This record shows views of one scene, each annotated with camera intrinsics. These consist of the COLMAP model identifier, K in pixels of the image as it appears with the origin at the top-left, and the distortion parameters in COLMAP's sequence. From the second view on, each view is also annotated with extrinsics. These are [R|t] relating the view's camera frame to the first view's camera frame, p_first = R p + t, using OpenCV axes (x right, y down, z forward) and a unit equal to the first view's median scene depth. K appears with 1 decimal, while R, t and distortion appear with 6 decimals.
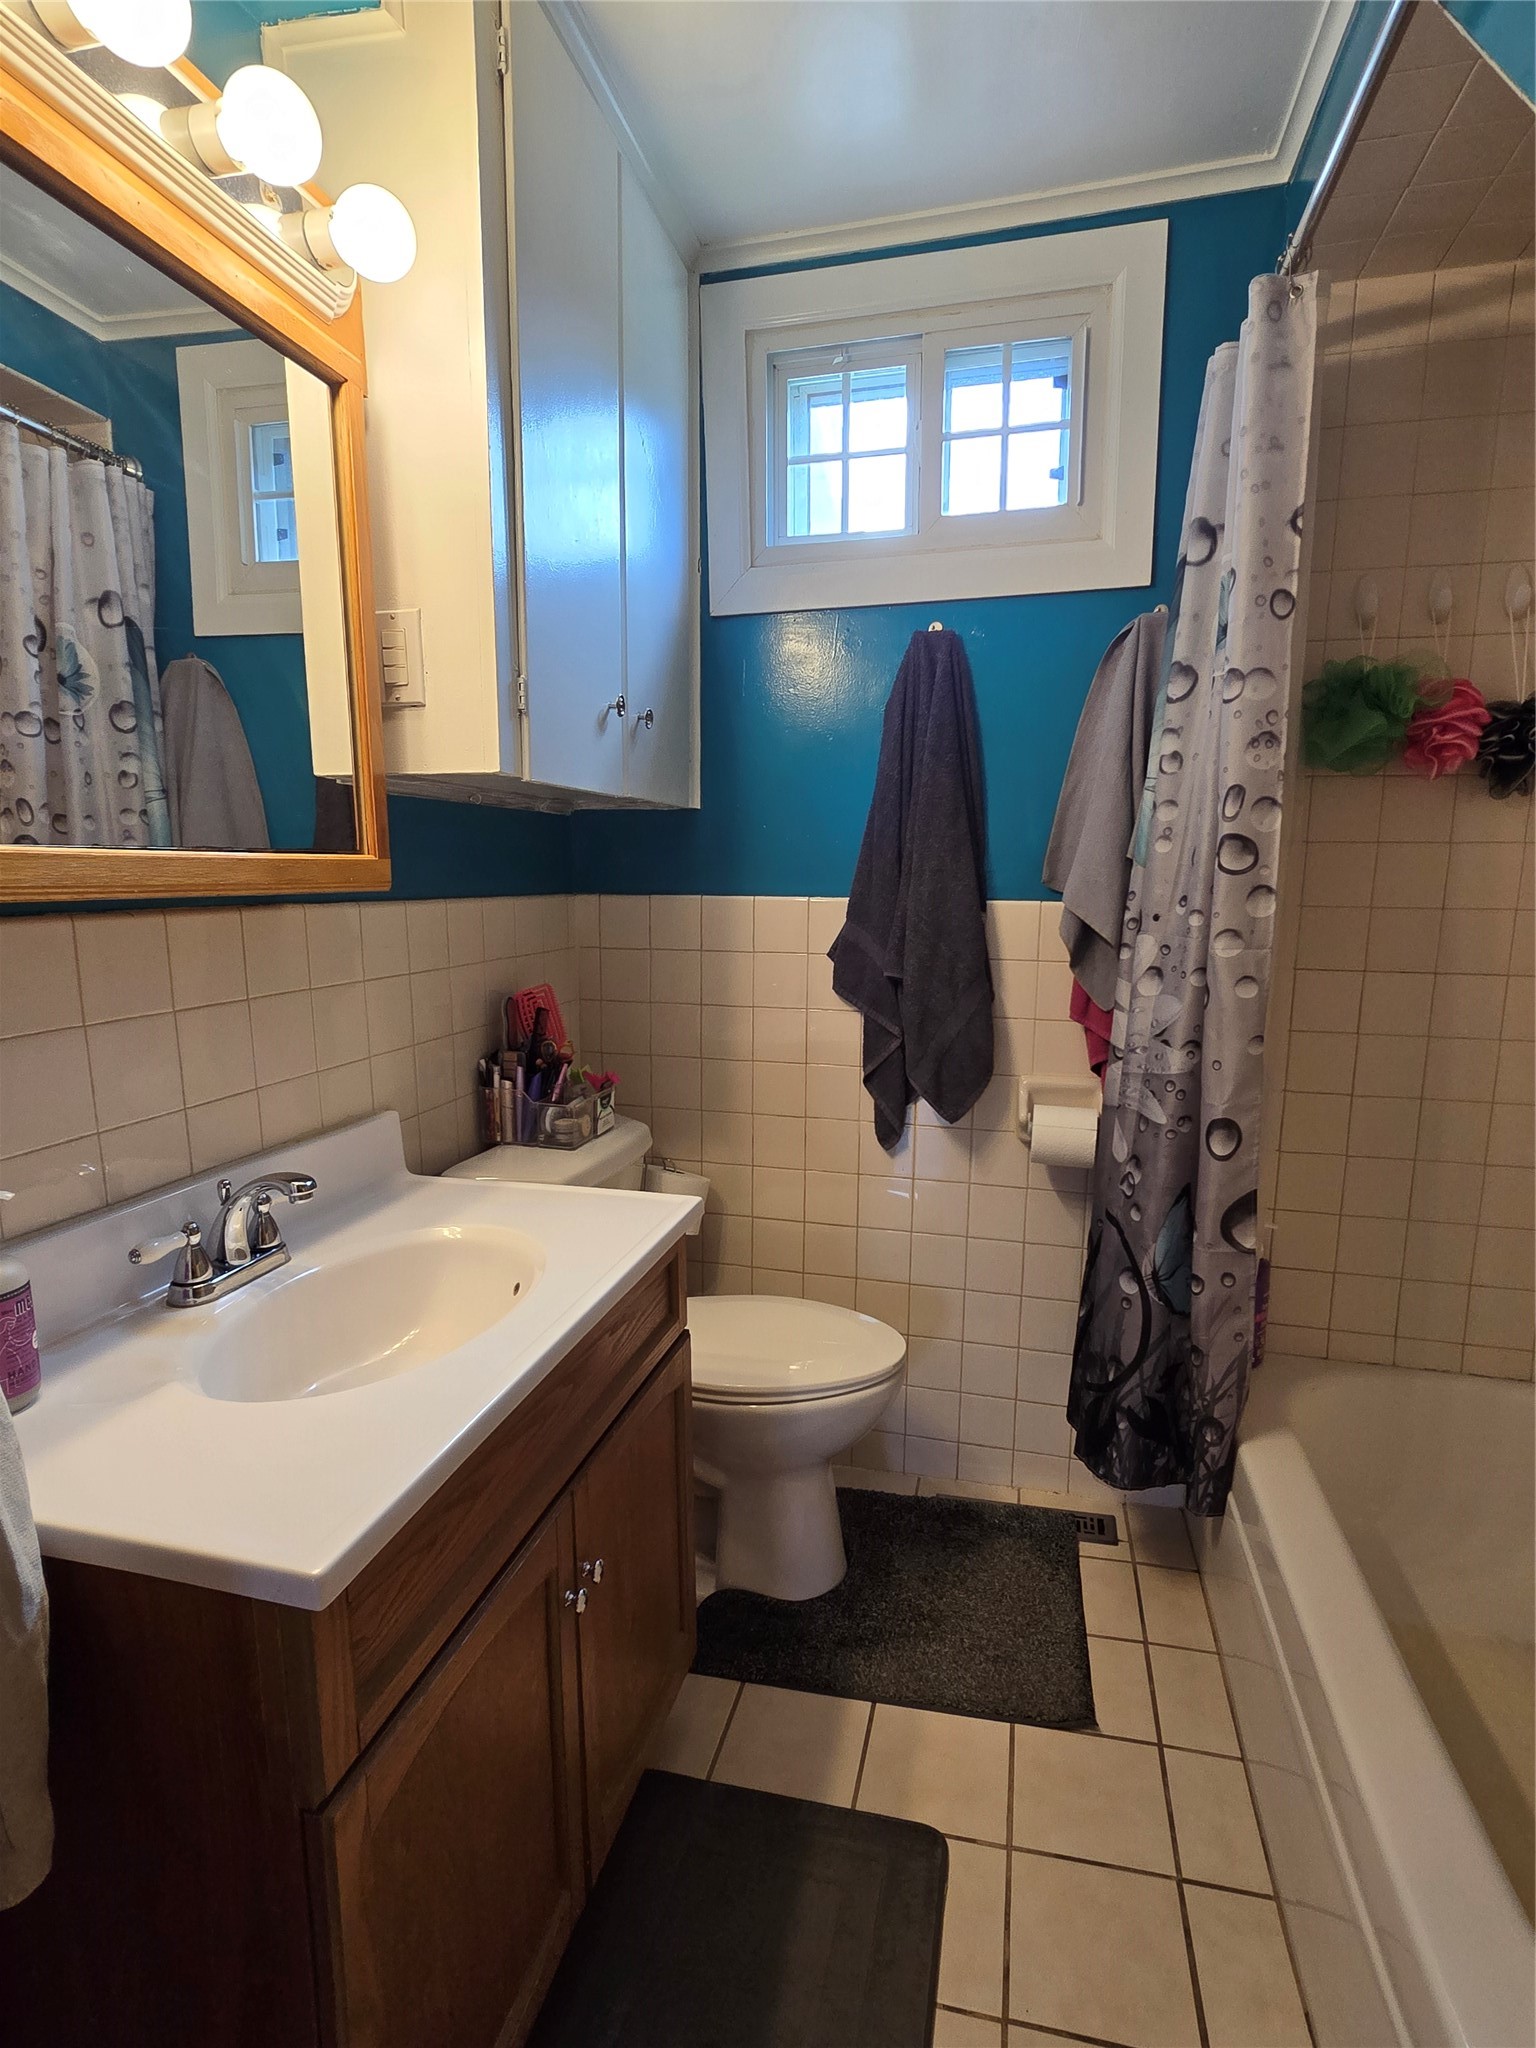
lens RADIAL K [[1007.9, 0, 782.5], [0, 1007.9, 1028.0], [0, 0, 1]] dist [-0.006782, 0.000904]
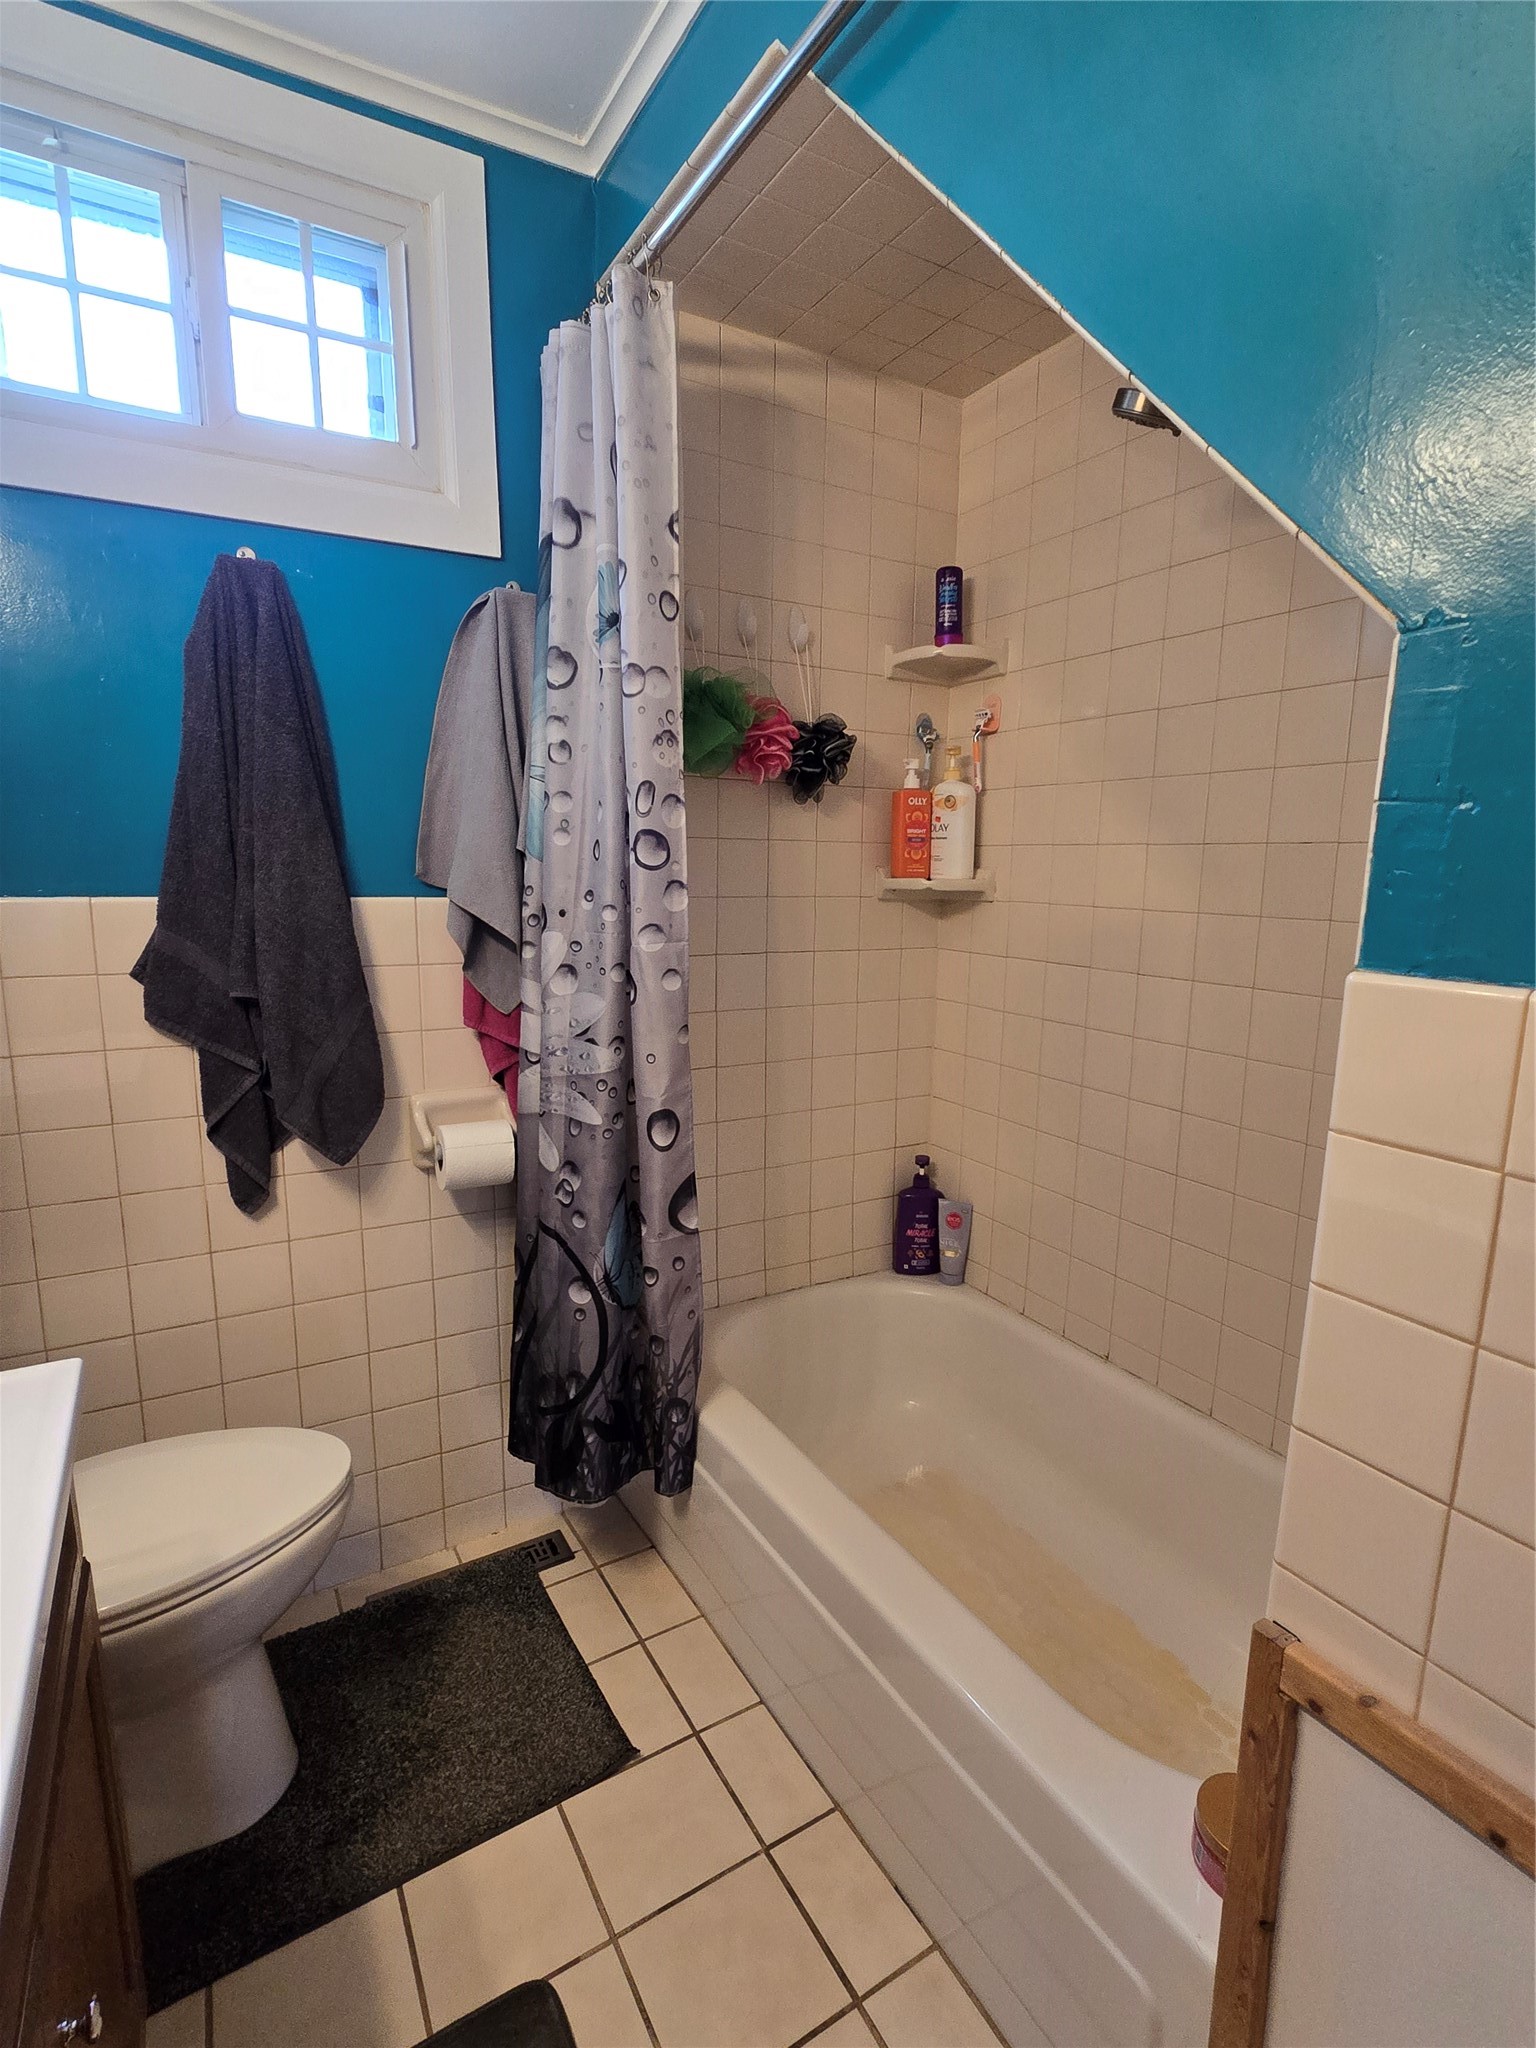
lens RADIAL K [[1007.9, 0, 773.3], [0, 1007.9, 1032.8], [0, 0, 1]] dist [-0.006782, 0.000904]
pose [[0.714725, -0.112650, 0.690274, -0.158378], [0.096265, 0.993395, 0.062444, -0.036372], [-0.692750, 0.021818, 0.720848, 0.167260]]
